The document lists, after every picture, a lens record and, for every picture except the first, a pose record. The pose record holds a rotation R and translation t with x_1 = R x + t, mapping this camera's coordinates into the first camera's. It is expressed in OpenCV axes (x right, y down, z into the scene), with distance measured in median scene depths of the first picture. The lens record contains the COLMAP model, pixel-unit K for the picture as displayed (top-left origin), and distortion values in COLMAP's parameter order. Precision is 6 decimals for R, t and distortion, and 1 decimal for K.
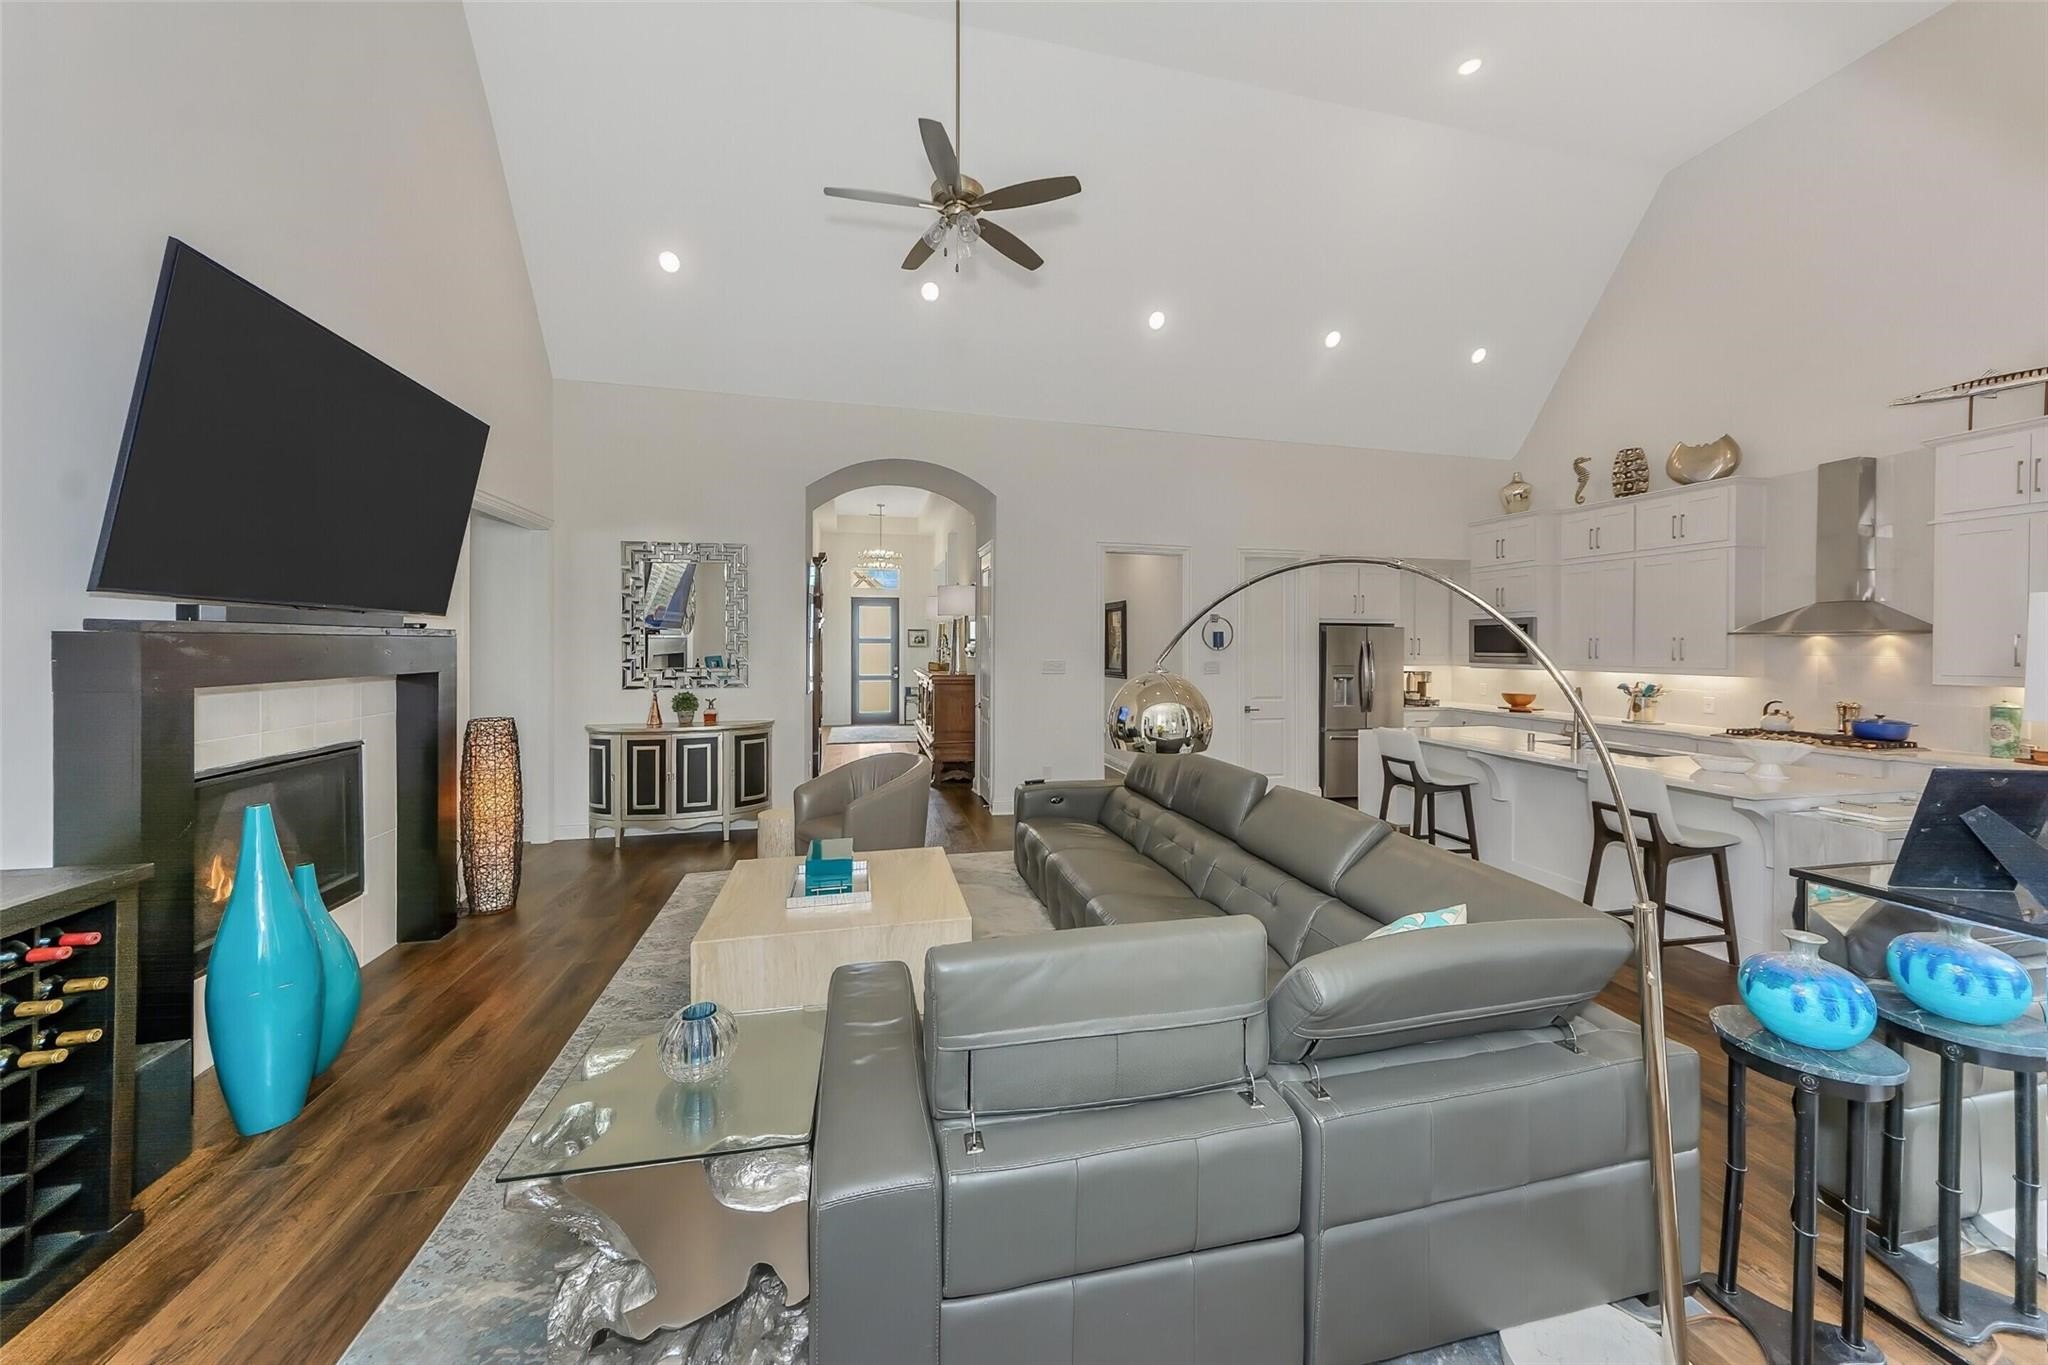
lens RADIAL K [[736.0, 0, 1046.1], [0, 736.0, 644.7], [0, 0, 1]] dist [0.007419, -0.001030]
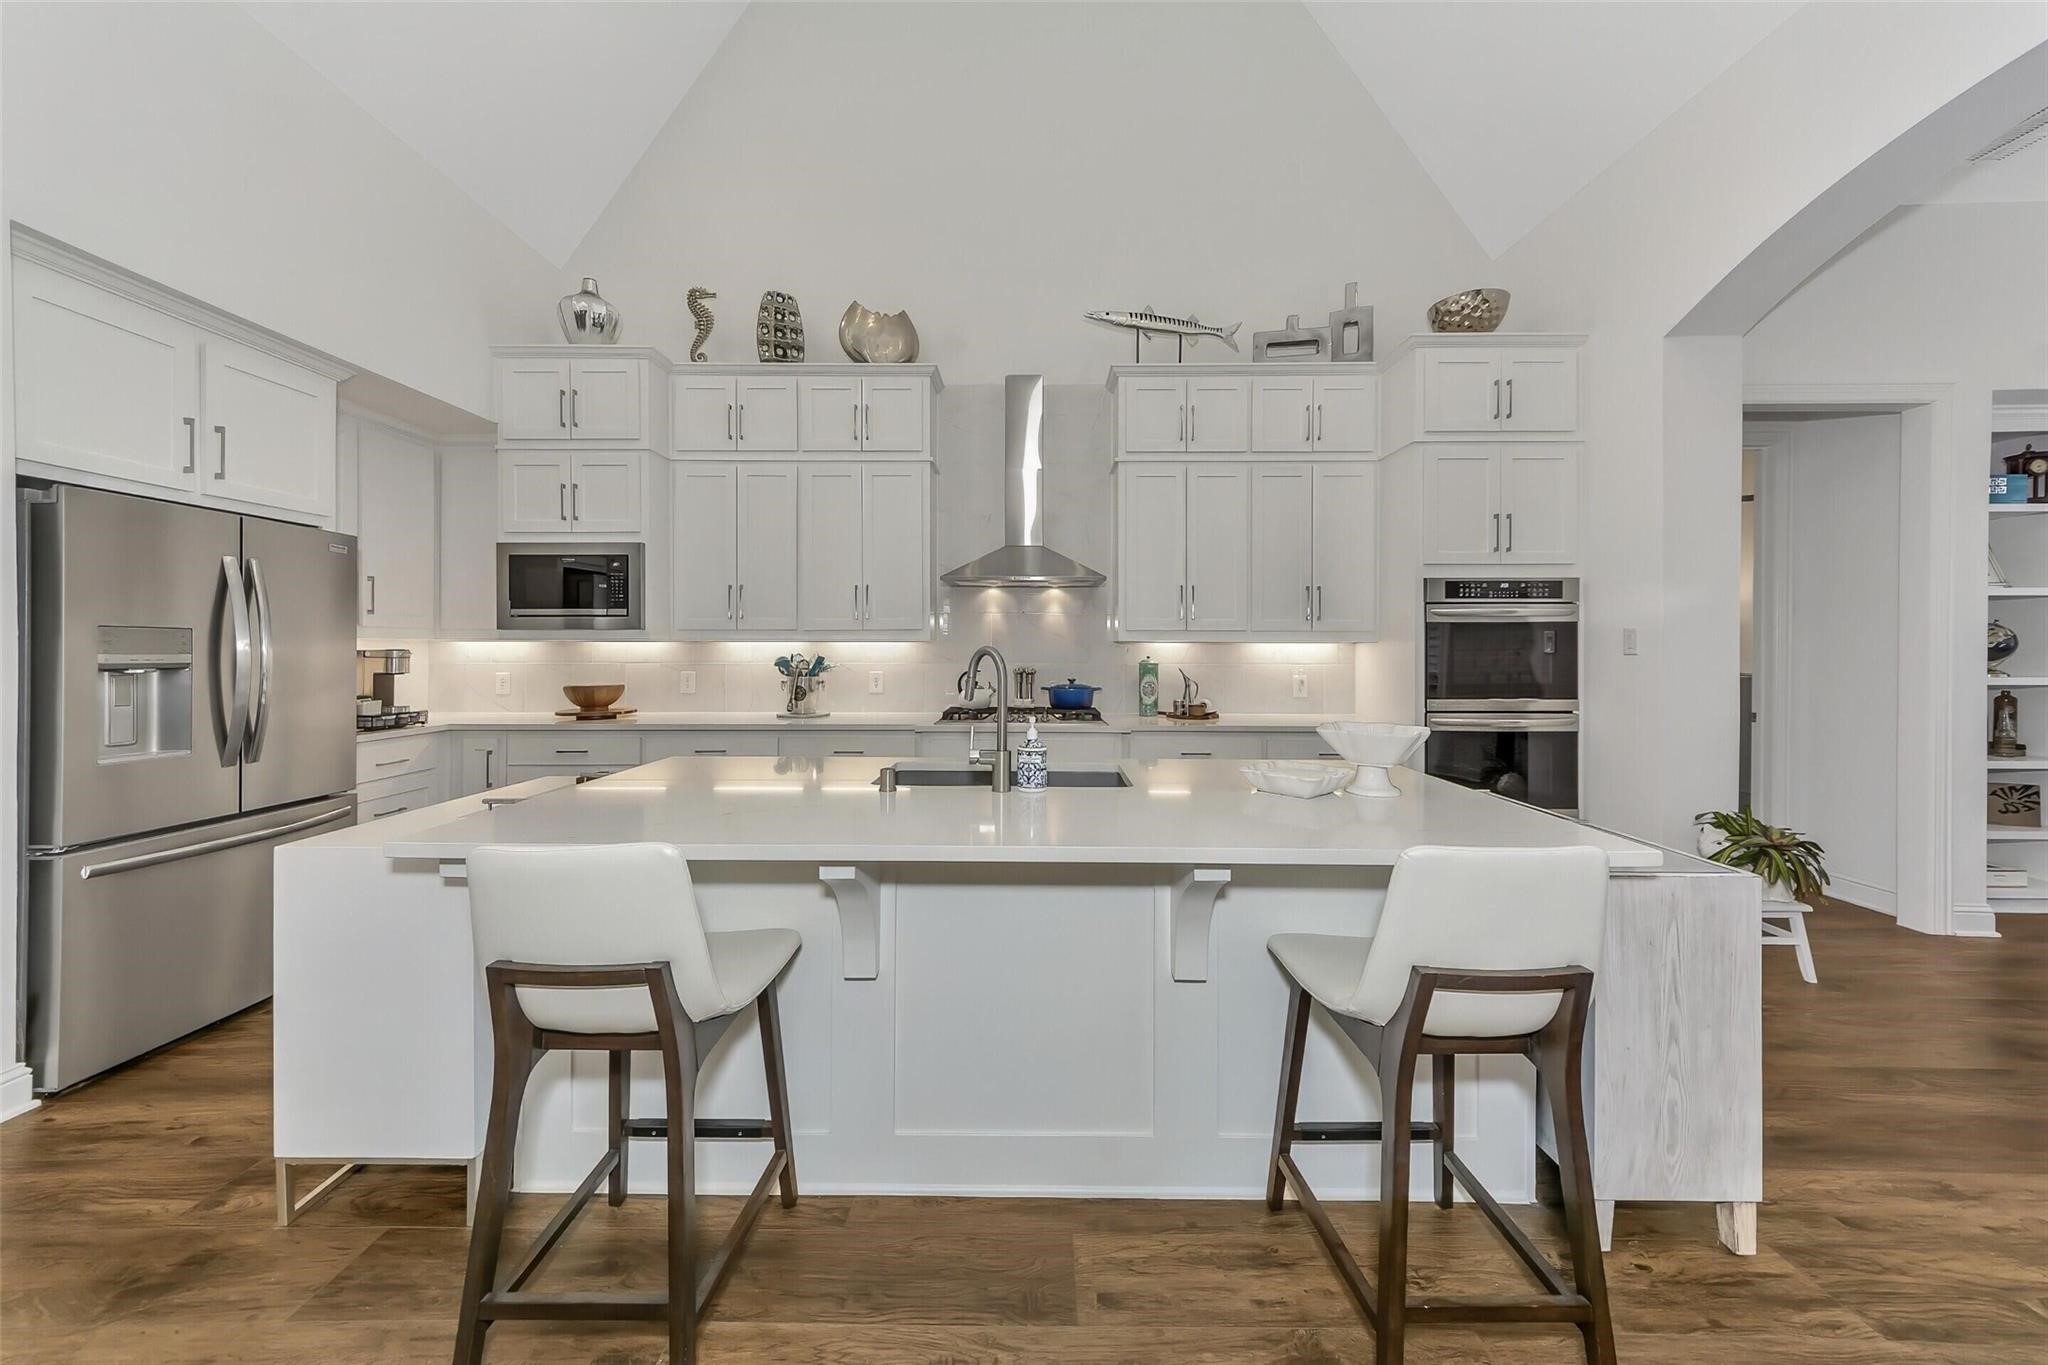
lens RADIAL K [[736.0, 0, 1023.4], [0, 736.0, 645.3], [0, 0, 1]] dist [0.007419, -0.001030]
pose [[0.261099, -0.006590, 0.965290, 0.225321], [0.001196, 0.999978, 0.006503, 0.038428], [-0.965311, -0.000543, 0.261101, 0.635200]]
